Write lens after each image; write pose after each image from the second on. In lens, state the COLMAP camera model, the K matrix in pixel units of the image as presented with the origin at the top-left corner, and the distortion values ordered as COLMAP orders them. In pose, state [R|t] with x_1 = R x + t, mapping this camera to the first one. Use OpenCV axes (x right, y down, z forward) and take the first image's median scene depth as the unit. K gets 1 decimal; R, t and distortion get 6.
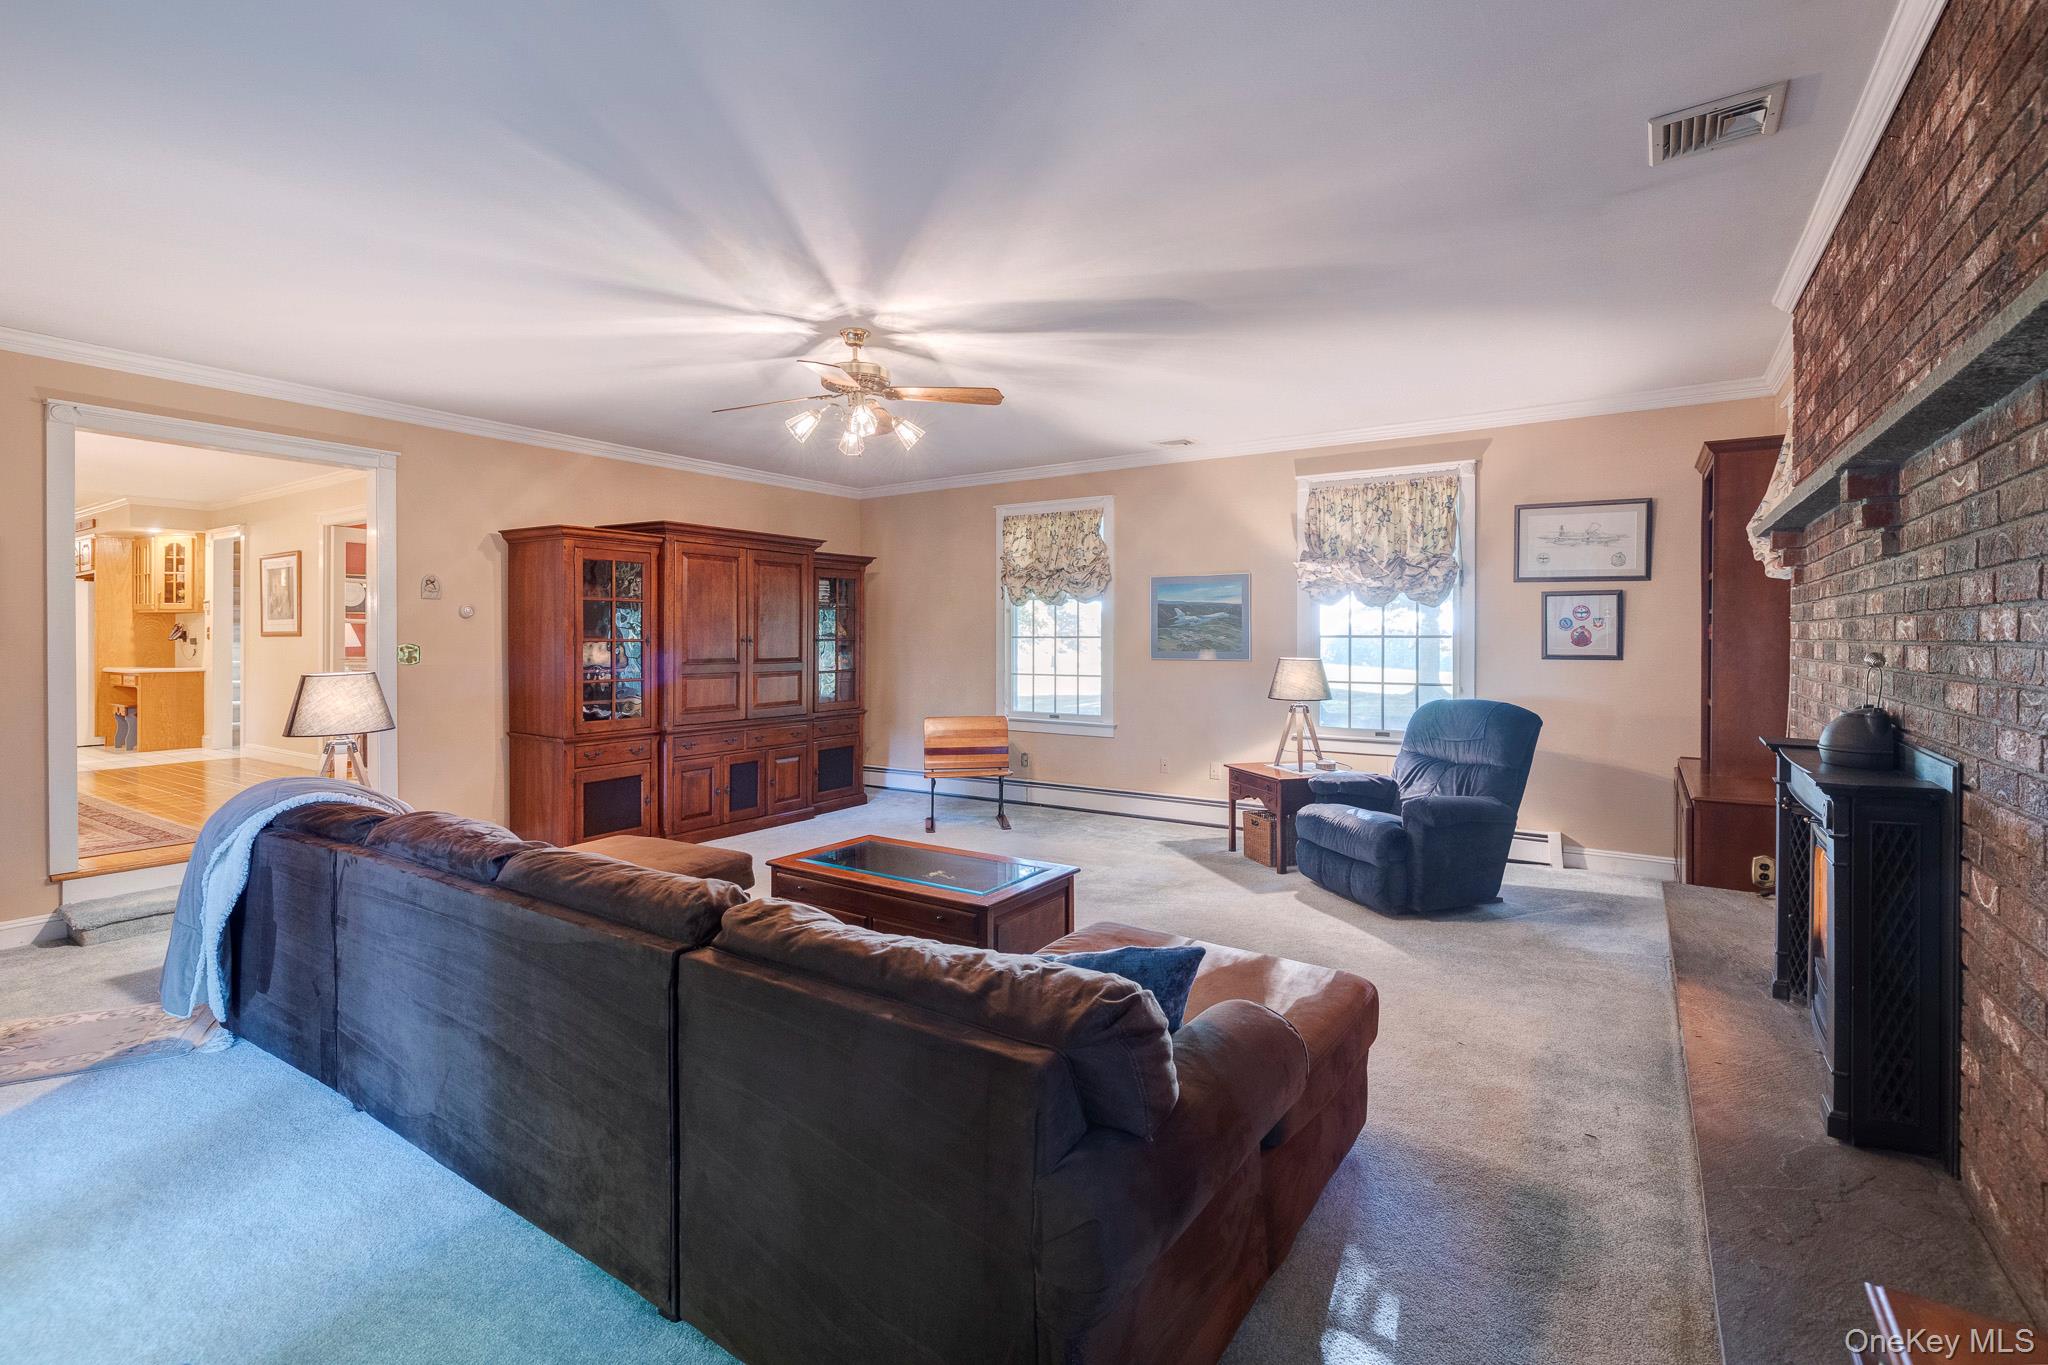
lens RADIAL K [[910.1, 0, 1039.2], [0, 910.1, 645.3], [0, 0, 1]] dist [-0.013505, -0.000282]
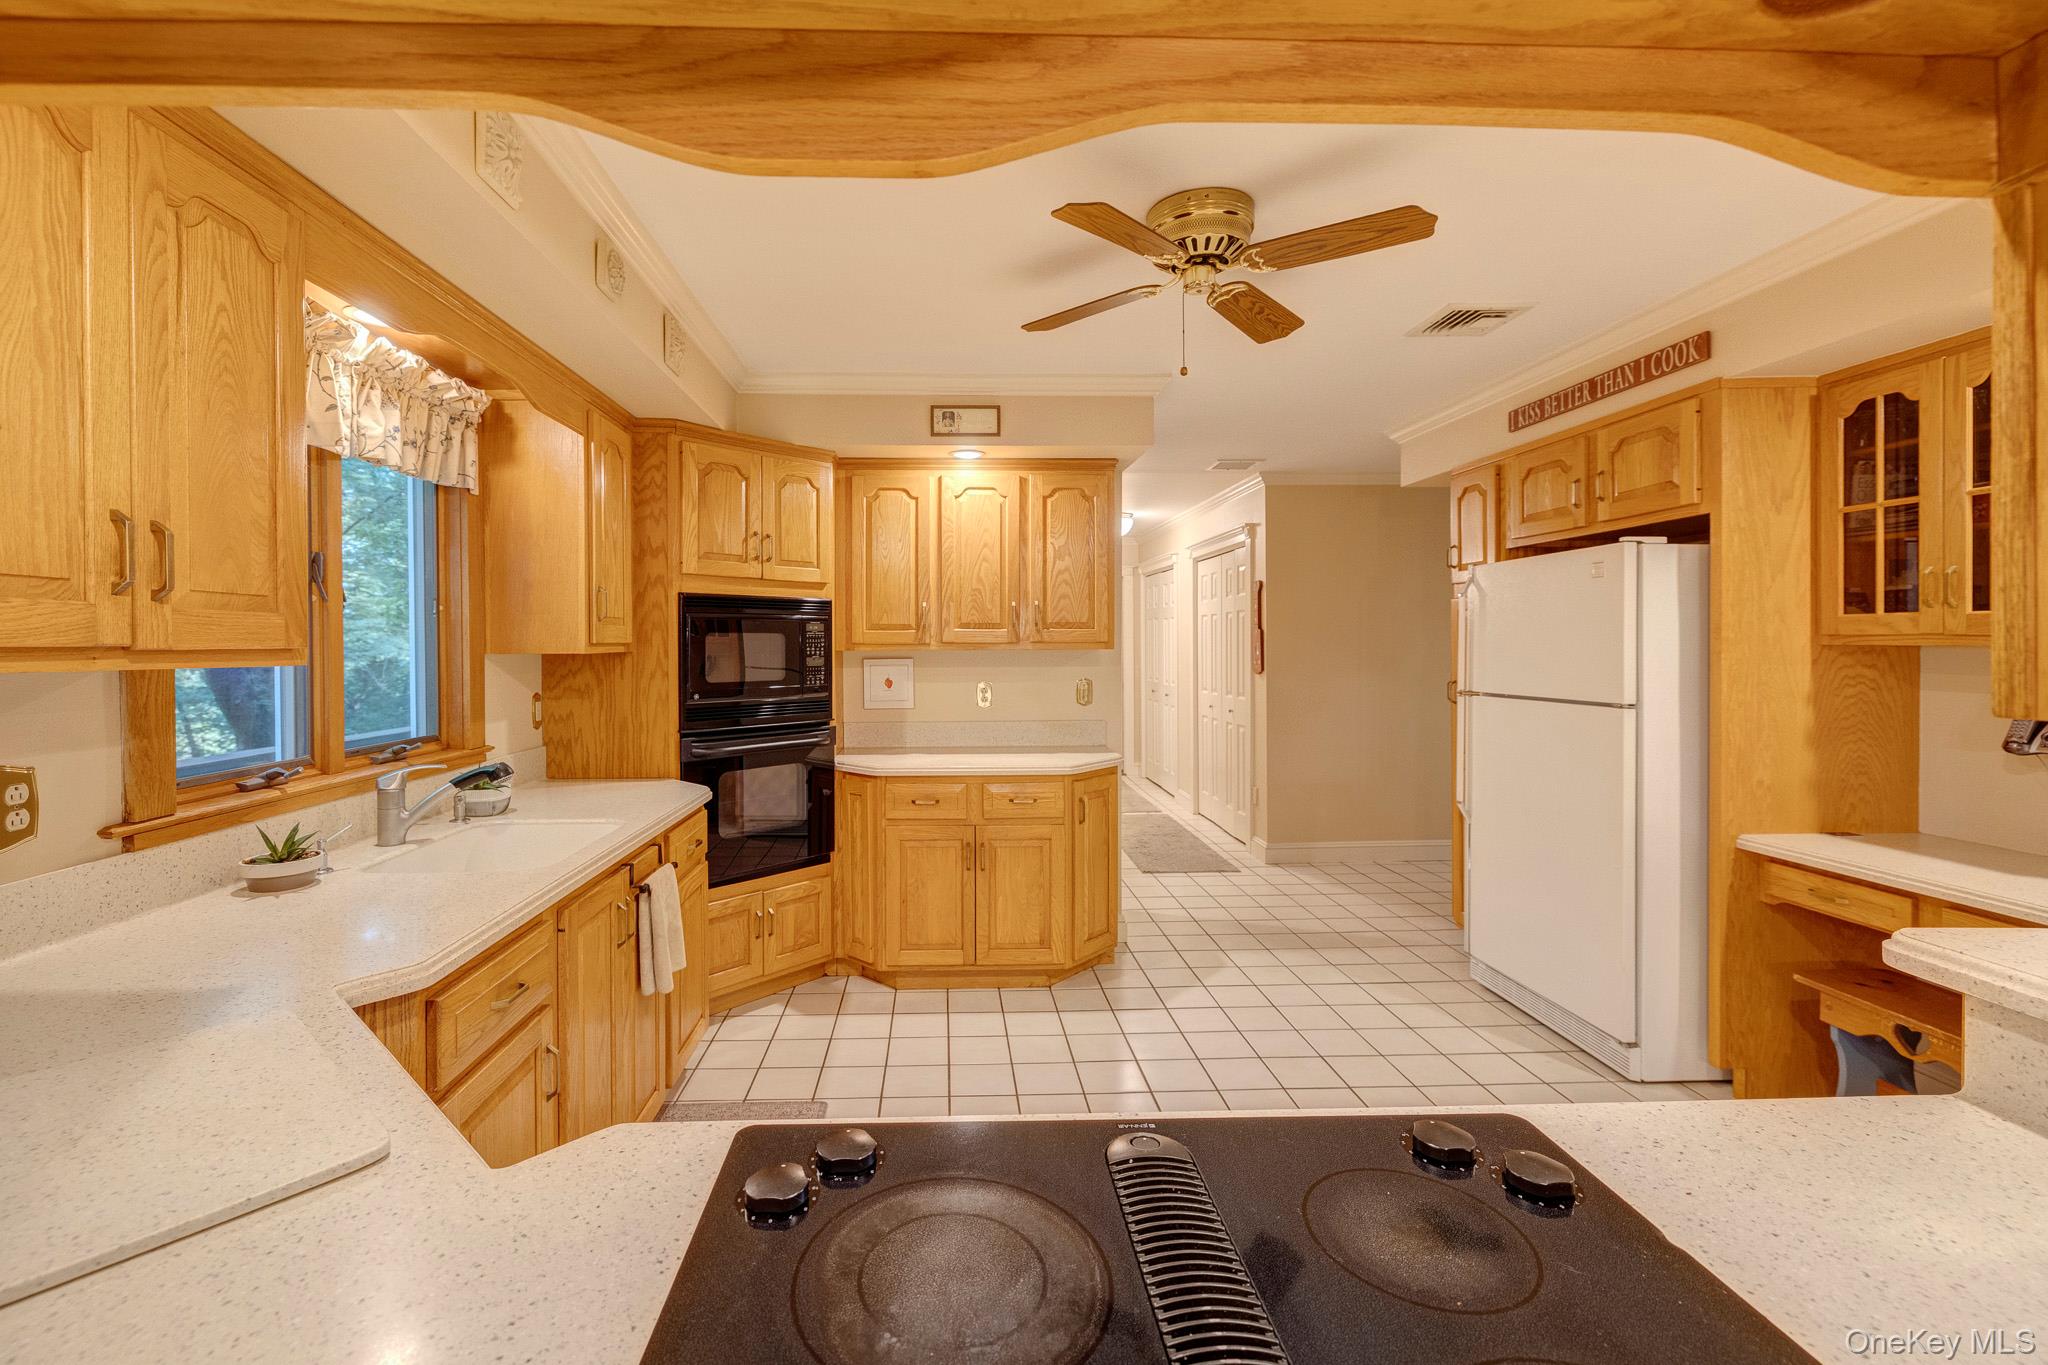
lens RADIAL K [[879.1, 0, 985.8], [0, 879.1, 646.9], [0, 0, 1]] dist [-0.000191, -0.000119]
pose [[0.580610, 0.001337, -0.814181, -0.965642], [-0.002890, 0.999996, -0.000418, -0.035740], [0.814177, 0.002596, 0.580611, 0.643690]]
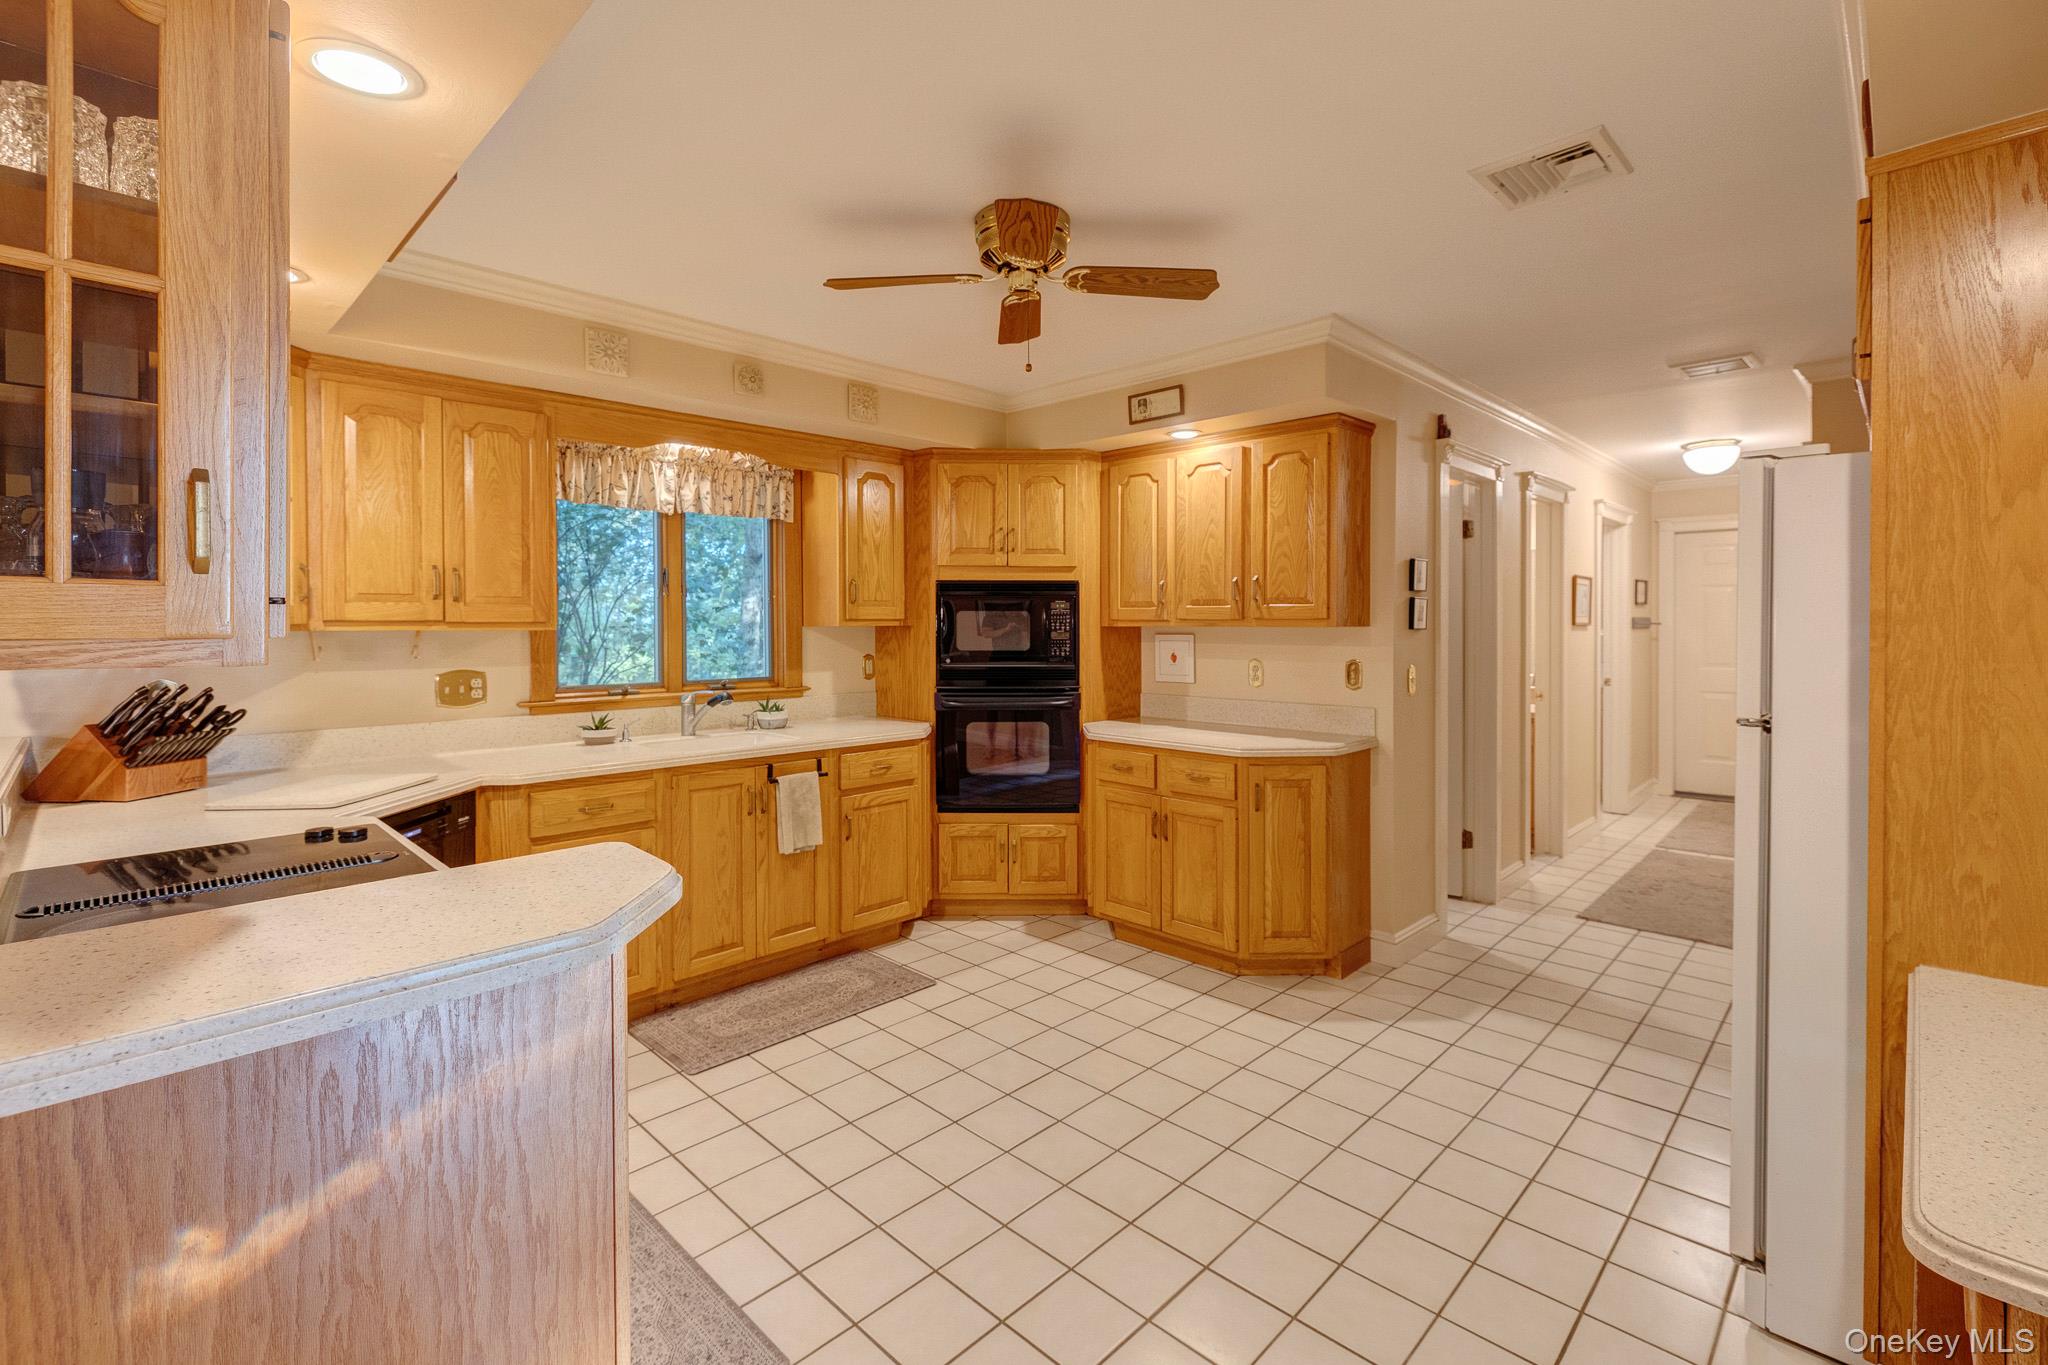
lens RADIAL K [[926.1, 0, 1026.0], [0, 926.1, 630.6], [0, 0, 1]] dist [0.000691, -0.000225]
pose [[-0.191488, 0.010352, -0.981440, -0.858795], [-0.006595, 0.999908, 0.011834, -0.037118], [0.981473, 0.008739, -0.191402, 0.884797]]
